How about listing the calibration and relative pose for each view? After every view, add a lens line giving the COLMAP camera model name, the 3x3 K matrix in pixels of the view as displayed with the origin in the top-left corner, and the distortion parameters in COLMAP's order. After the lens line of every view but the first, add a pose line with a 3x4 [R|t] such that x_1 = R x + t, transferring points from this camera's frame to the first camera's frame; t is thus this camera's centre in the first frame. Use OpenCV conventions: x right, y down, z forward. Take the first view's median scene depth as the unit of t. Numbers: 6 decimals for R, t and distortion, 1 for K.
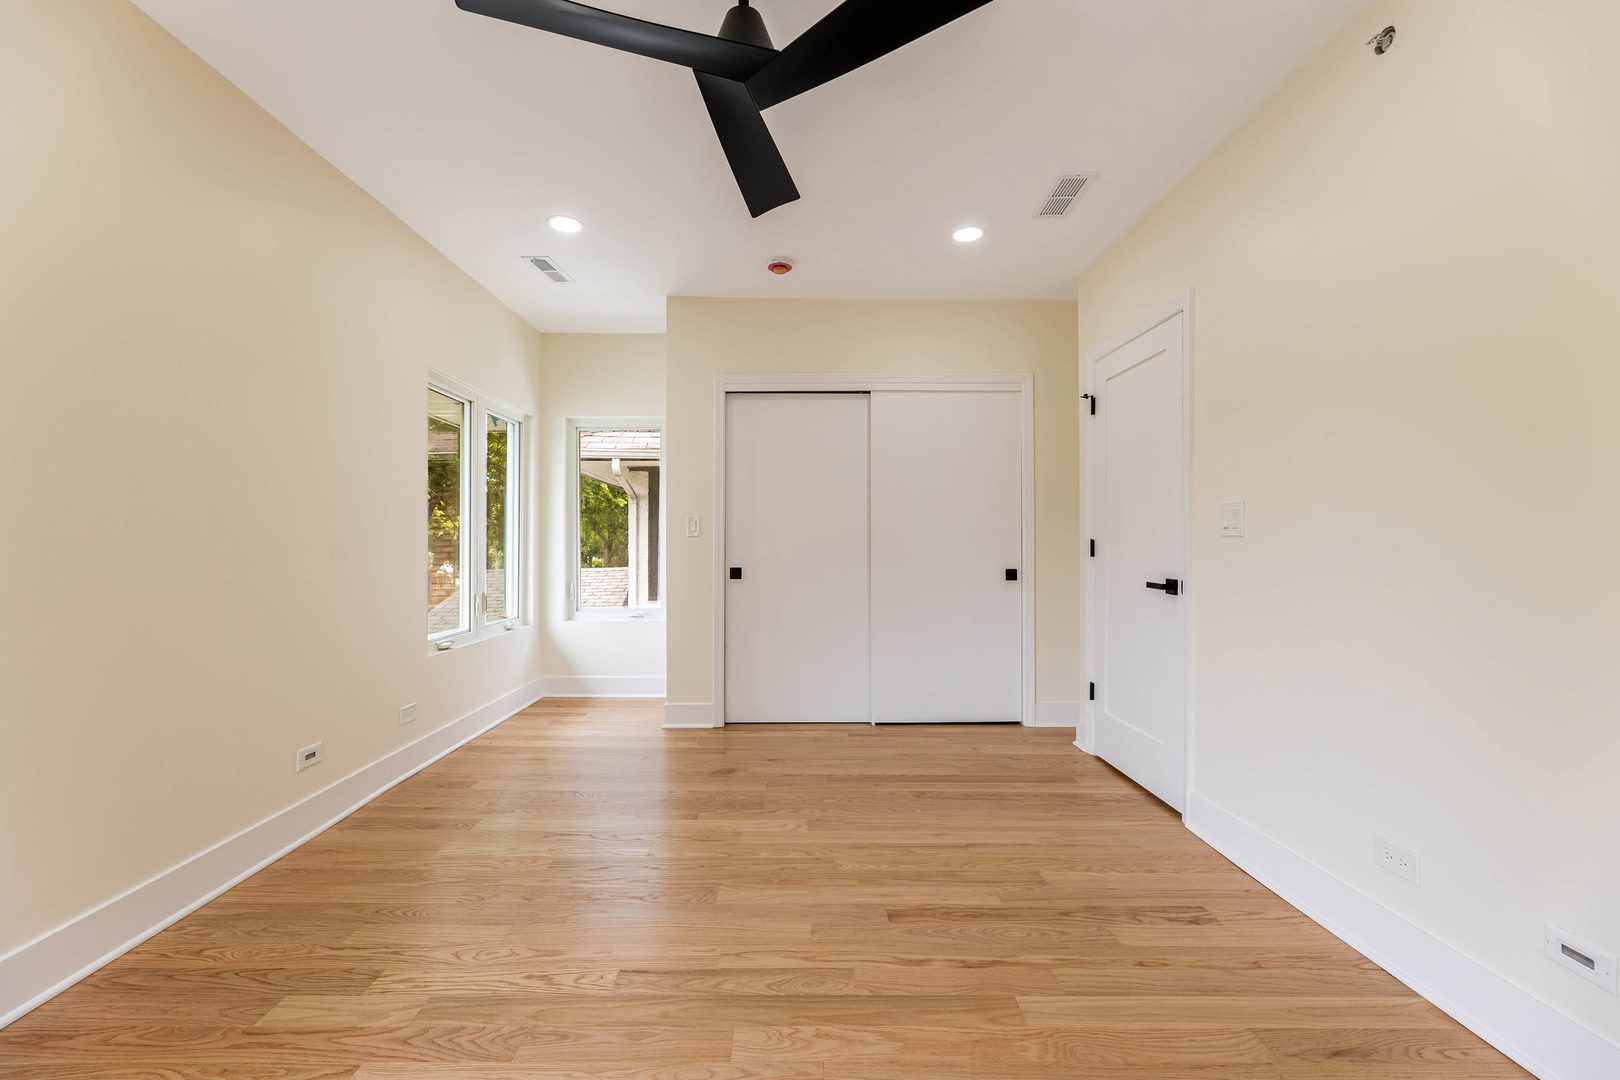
lens RADIAL K [[652.6, 0, 802.5], [0, 652.6, 537.9], [0, 0, 1]] dist [0.002097, 0.000043]
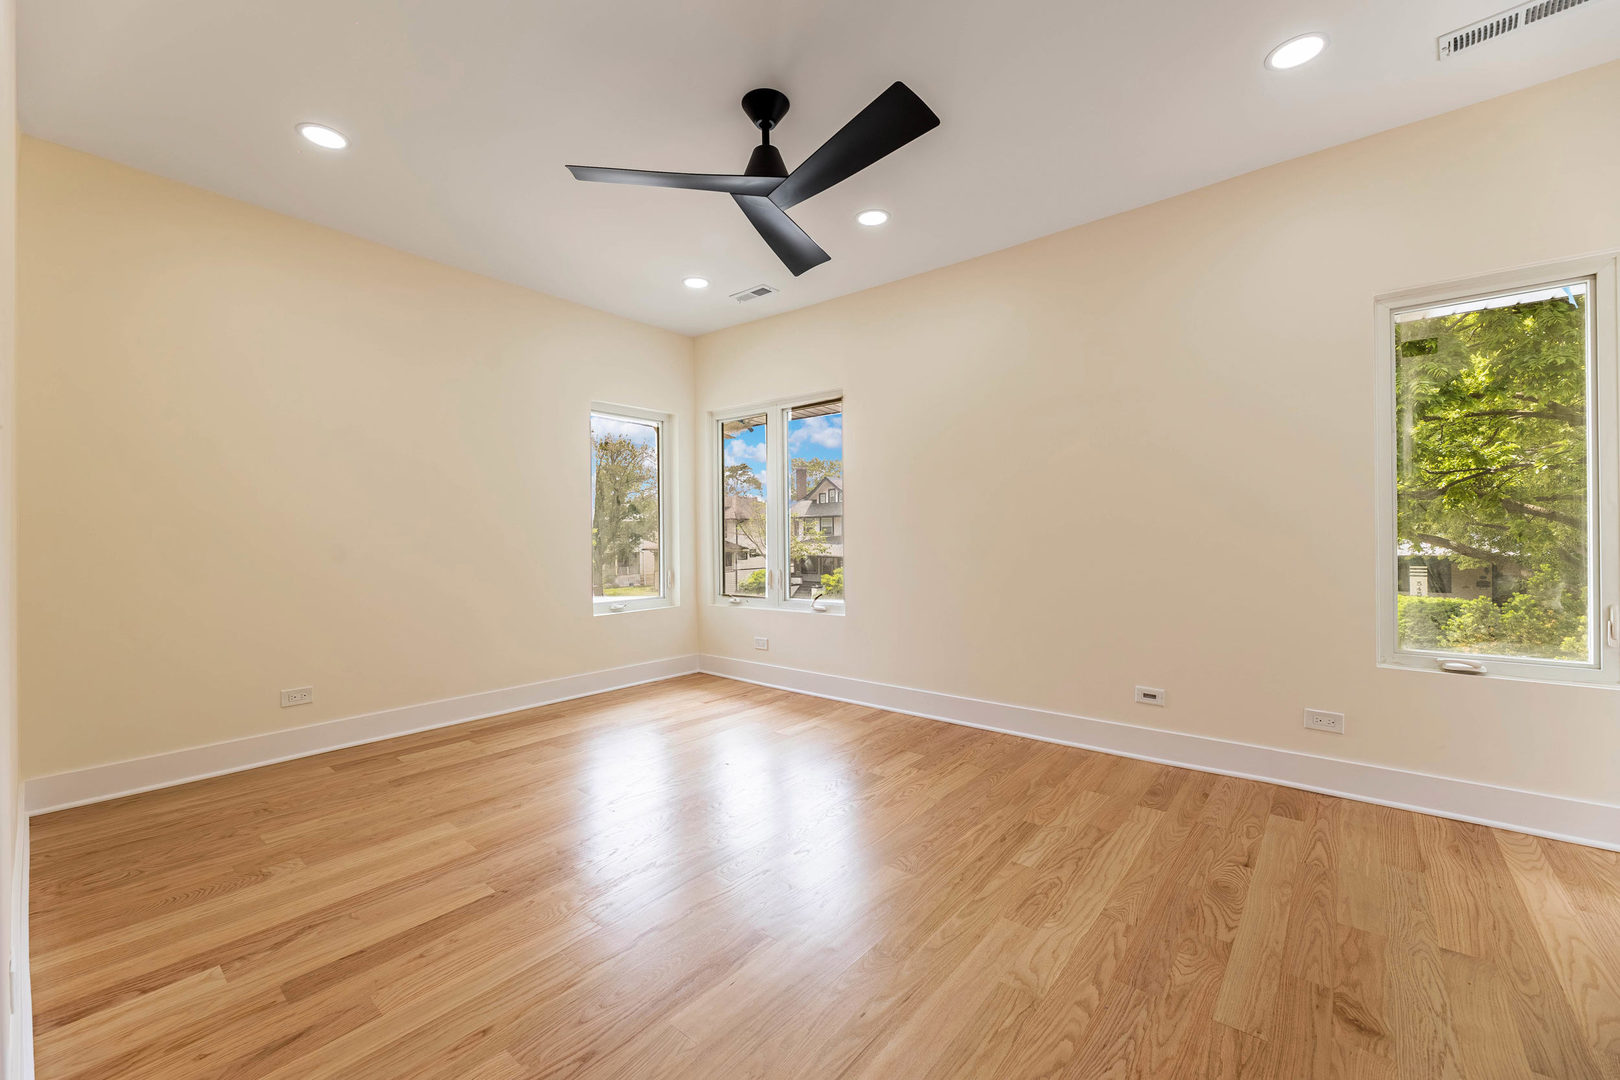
lens RADIAL K [[652.6, 0, 804.2], [0, 652.6, 538.0], [0, 0, 1]] dist [0.002097, 0.000043]
pose [[-0.648331, 0.006215, -0.761333, 0.620115], [0.012512, 0.999919, -0.002493, 0.026229], [0.761256, -0.011142, -0.648356, 1.307906]]
